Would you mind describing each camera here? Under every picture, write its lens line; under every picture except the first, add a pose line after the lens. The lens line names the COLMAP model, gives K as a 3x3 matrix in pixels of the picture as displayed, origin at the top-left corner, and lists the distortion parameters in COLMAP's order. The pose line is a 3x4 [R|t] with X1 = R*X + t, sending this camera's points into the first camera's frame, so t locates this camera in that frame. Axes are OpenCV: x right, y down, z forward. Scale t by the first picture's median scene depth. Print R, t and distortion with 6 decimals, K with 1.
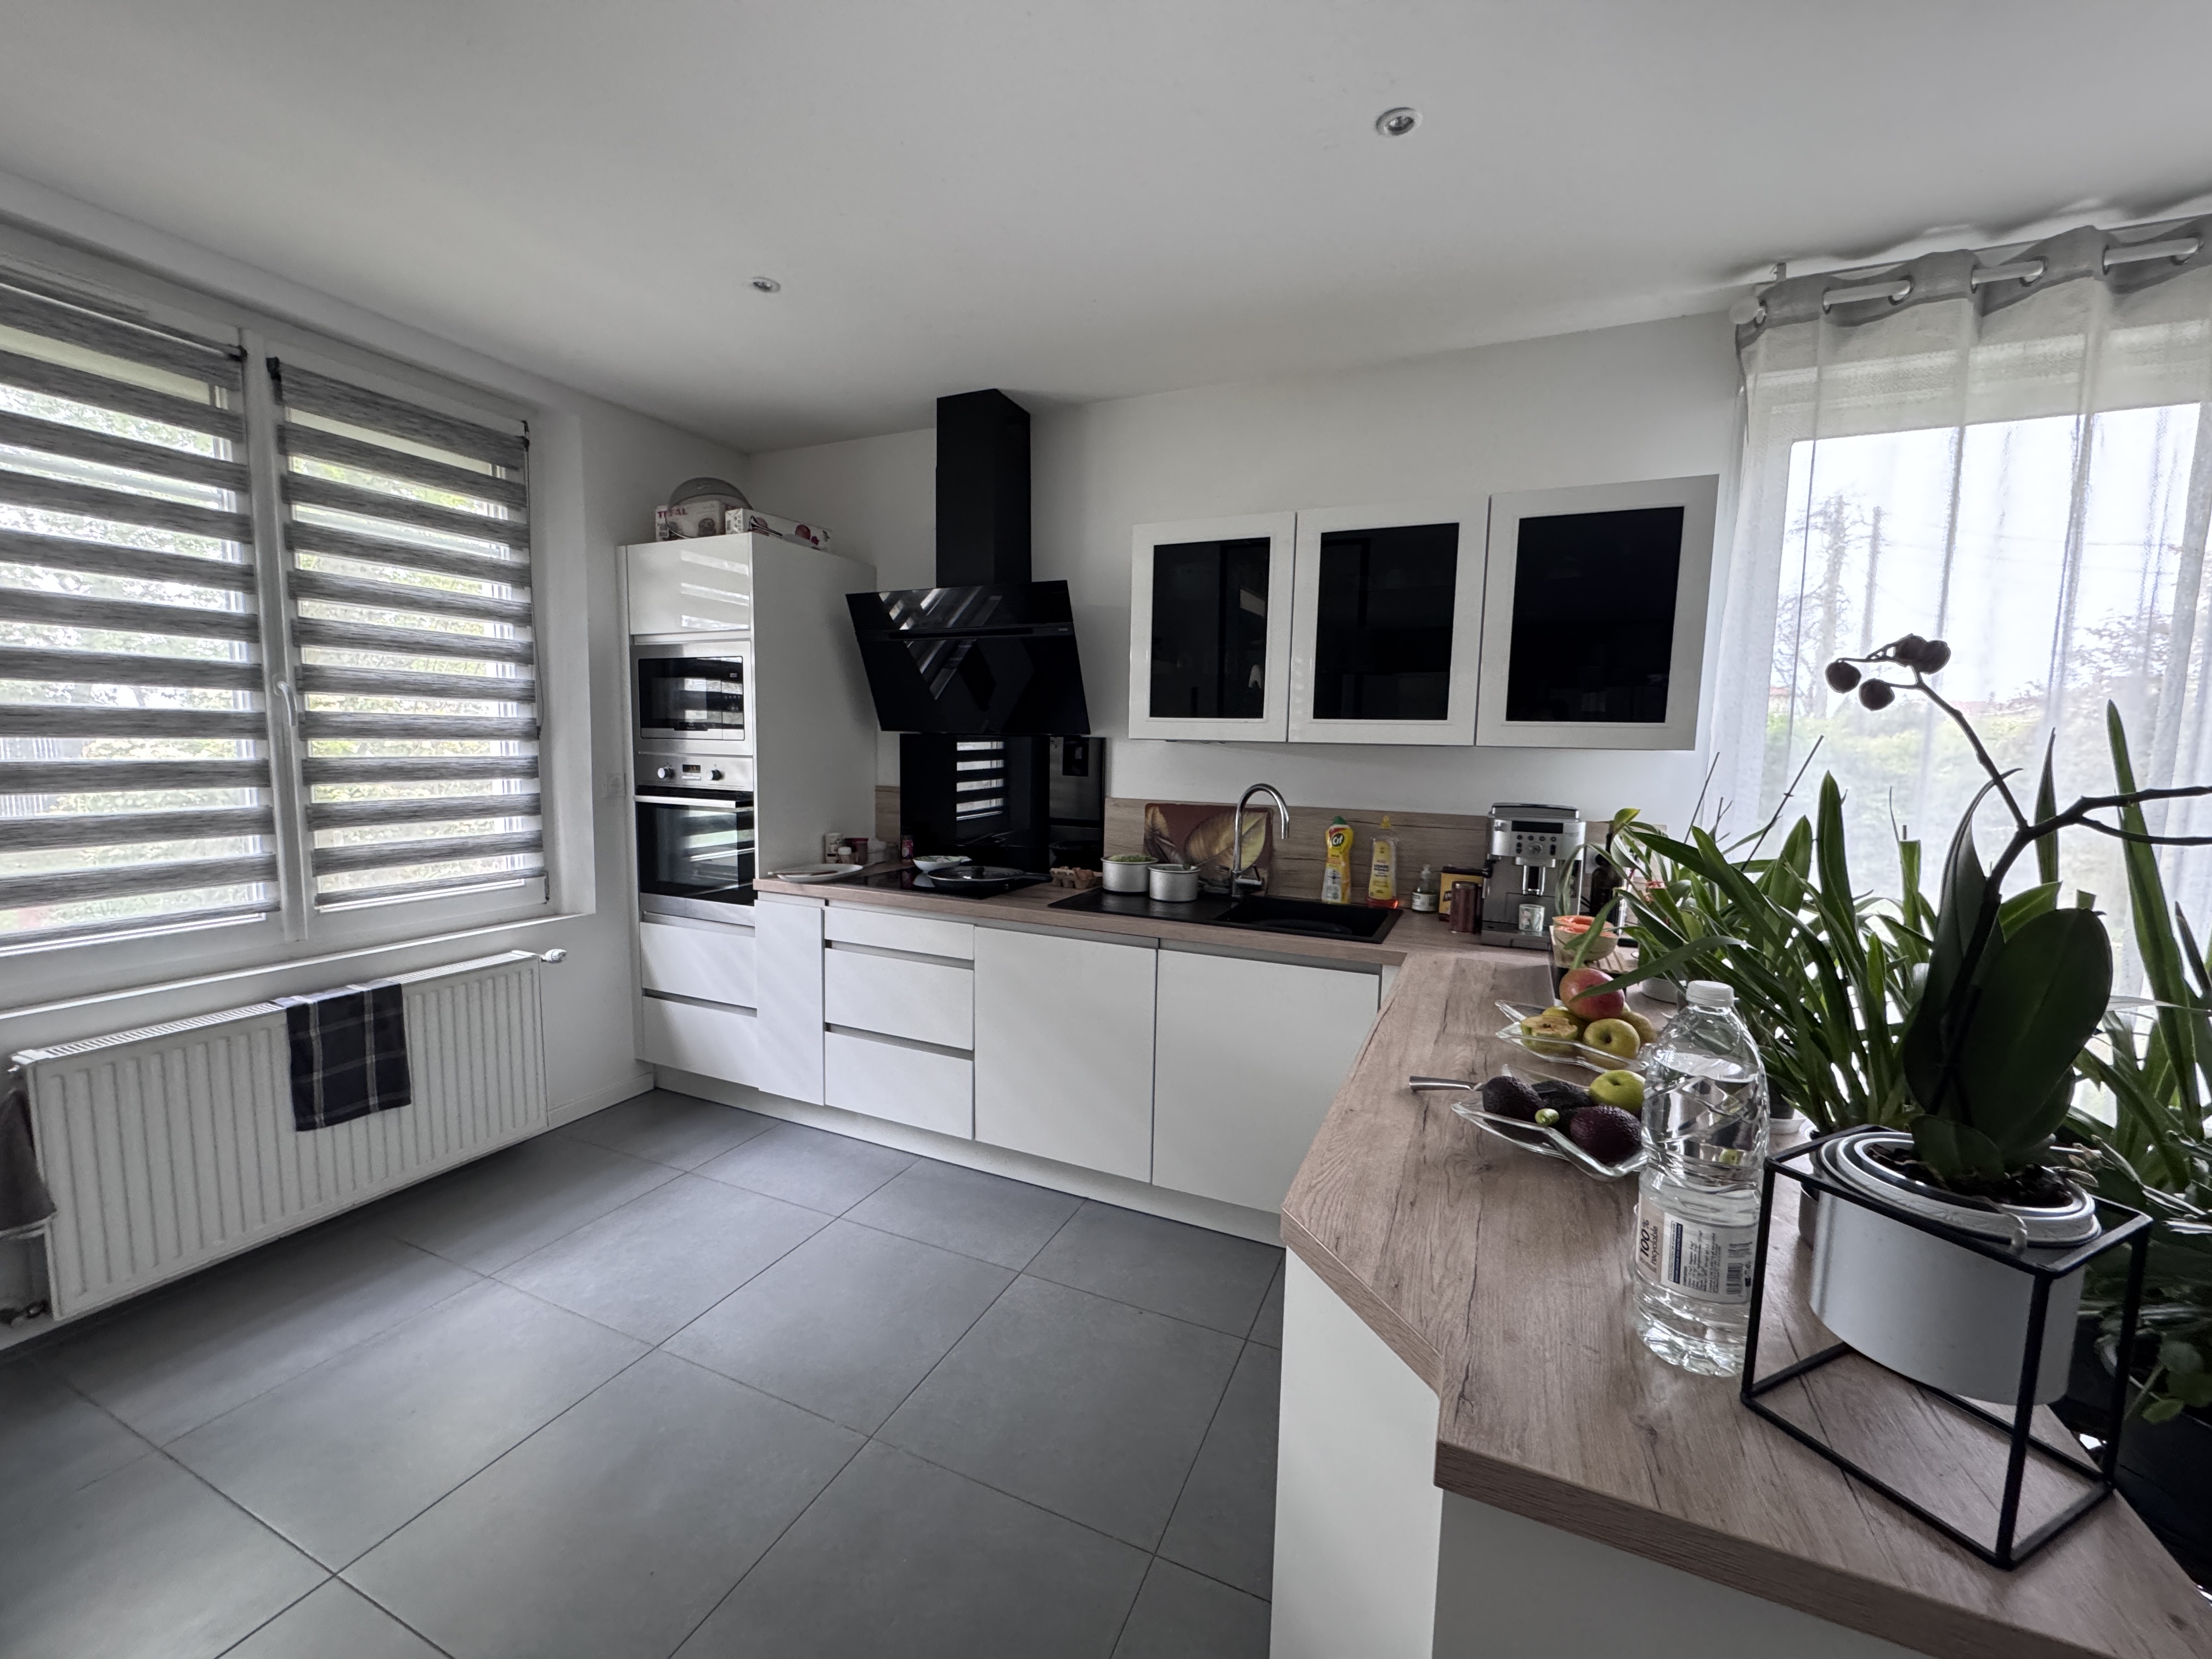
lens RADIAL K [[885.9, 0, 1106.0], [0, 885.9, 829.5], [0, 0, 1]] dist [-0.001835, -0.000185]
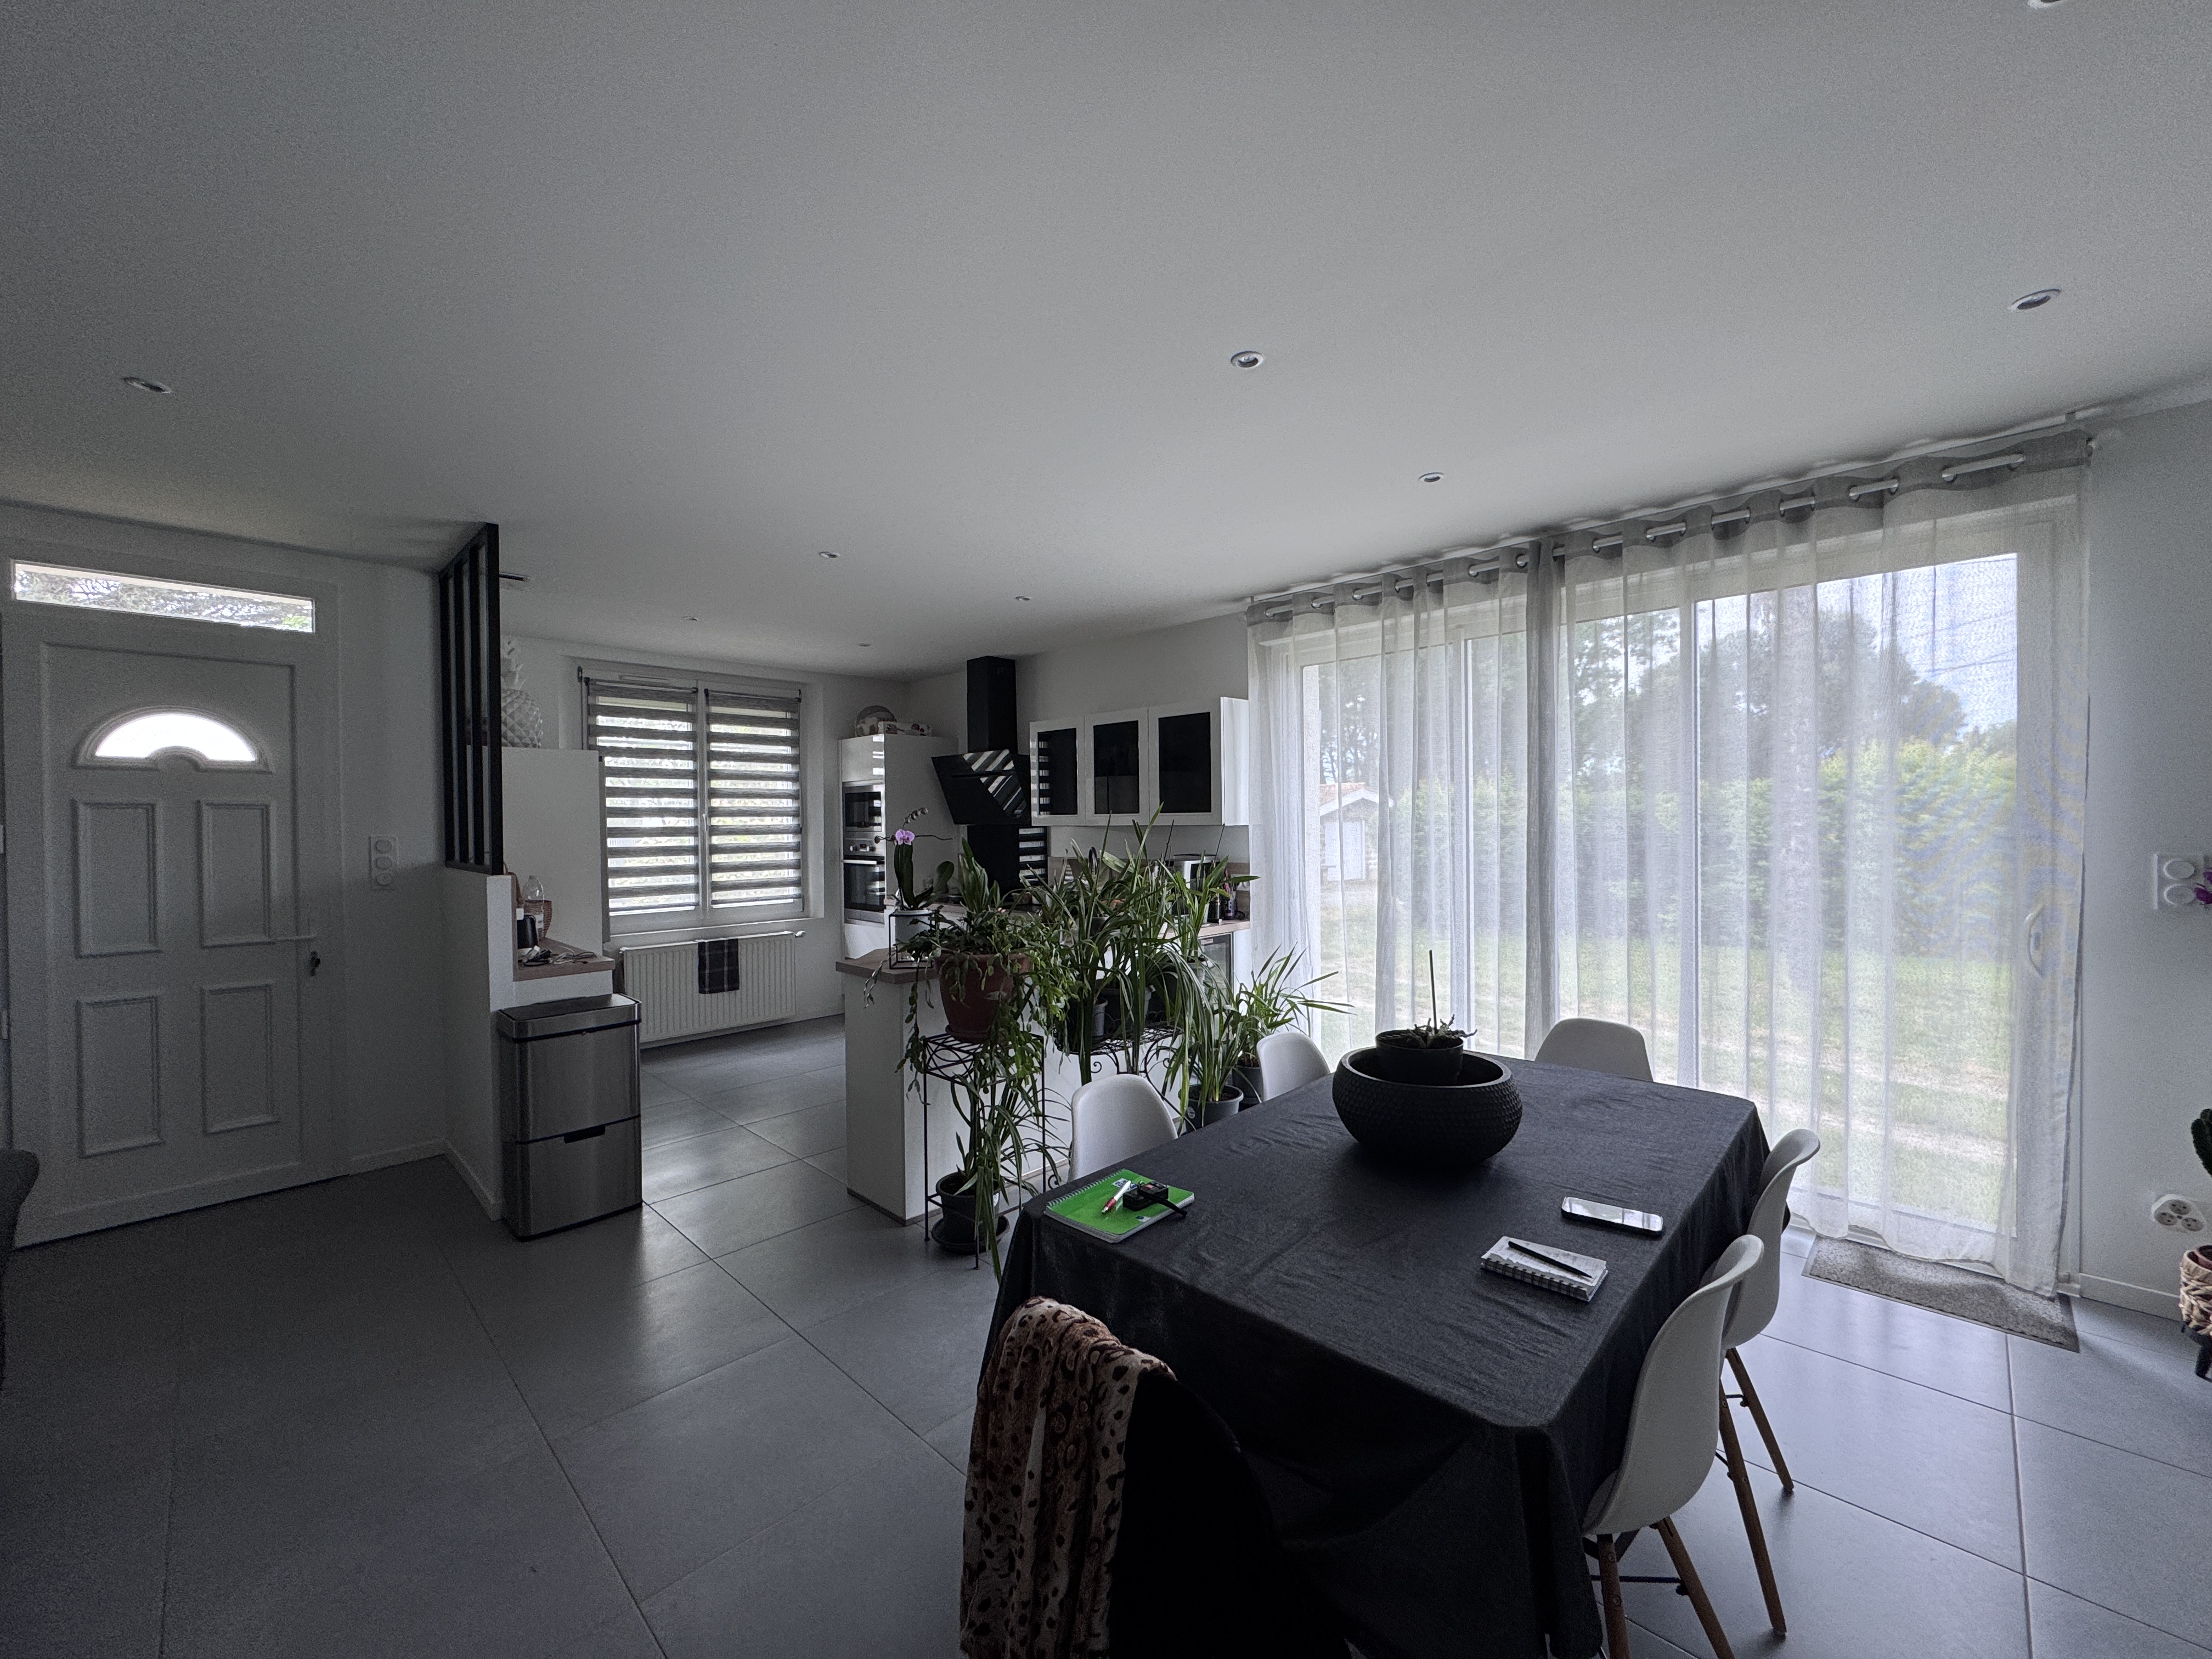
lens RADIAL K [[885.9, 0, 1106.0], [0, 885.9, 829.5], [0, 0, 1]] dist [-0.001835, -0.000185]
pose [[0.934588, -0.027406, -0.354674, 0.938196], [-0.005506, 0.995794, -0.091455, 0.092483], [0.355689, 0.087425, 0.930507, -0.849810]]
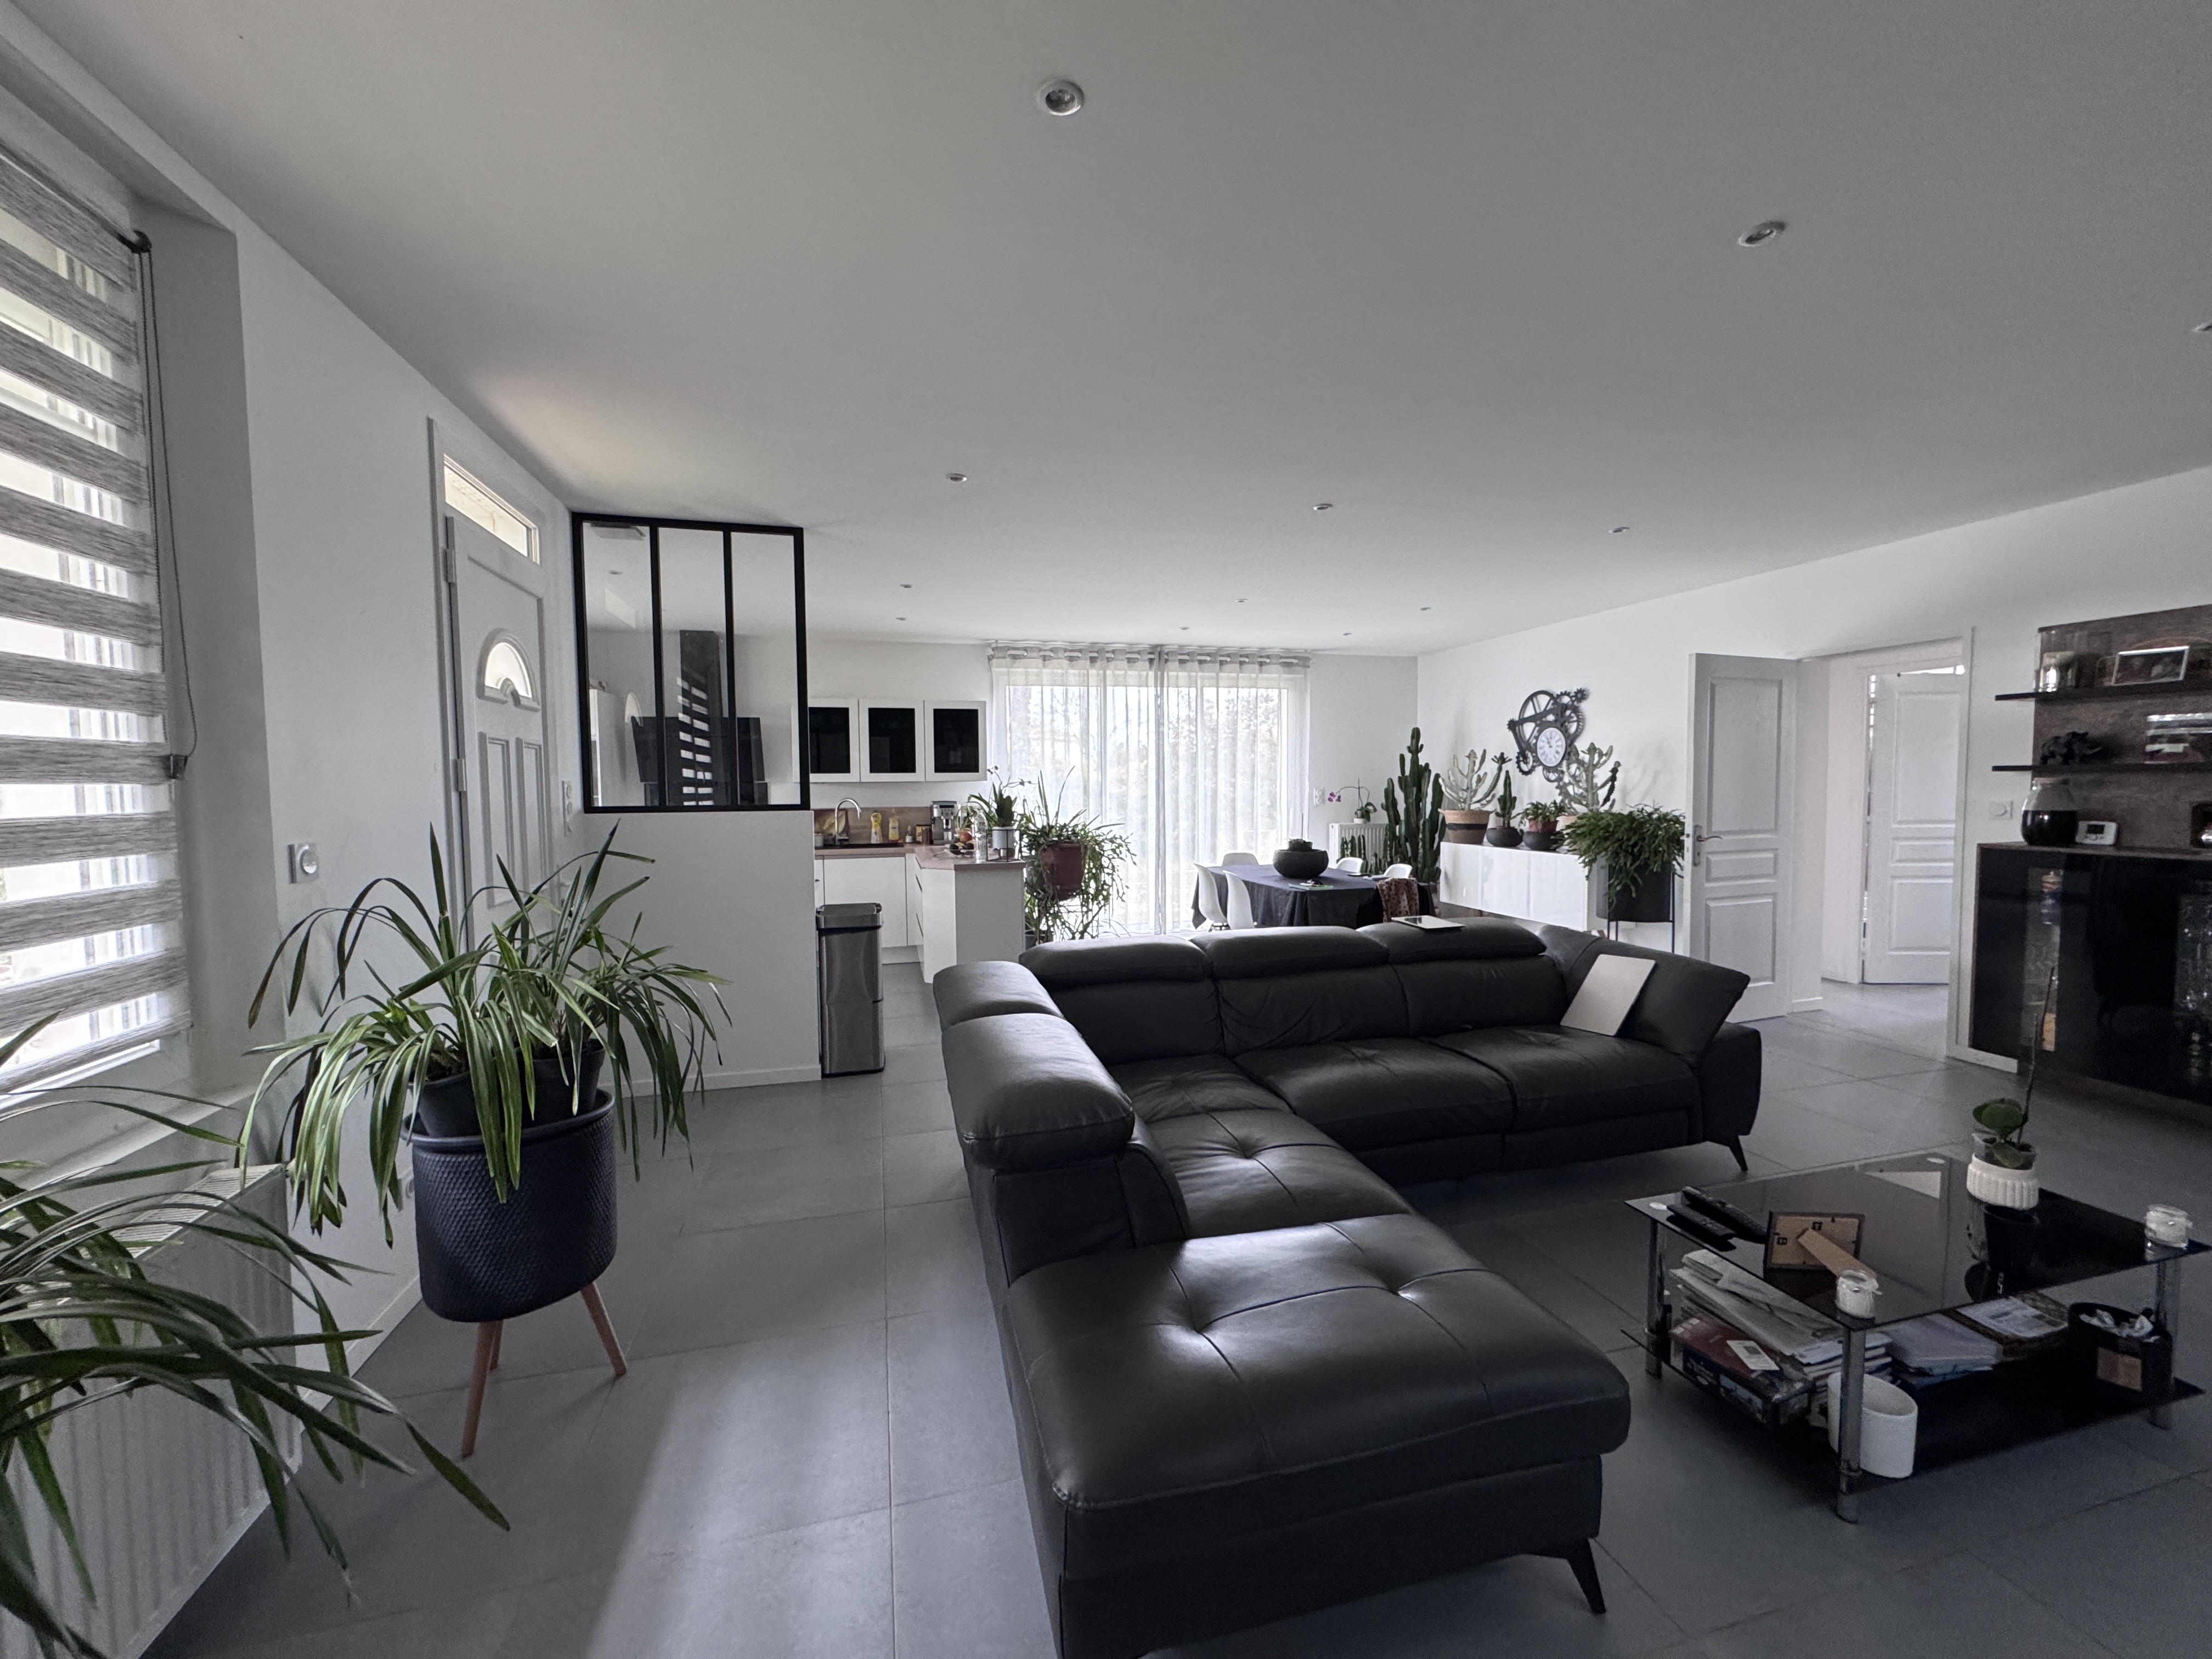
lens RADIAL K [[885.9, 0, 1106.0], [0, 885.9, 829.5], [0, 0, 1]] dist [-0.001835, -0.000185]
pose [[0.781307, -0.059950, 0.621261, -0.883298], [0.090133, 0.995780, -0.017263, 0.158117], [-0.617604, 0.069484, 0.783414, -1.550636]]
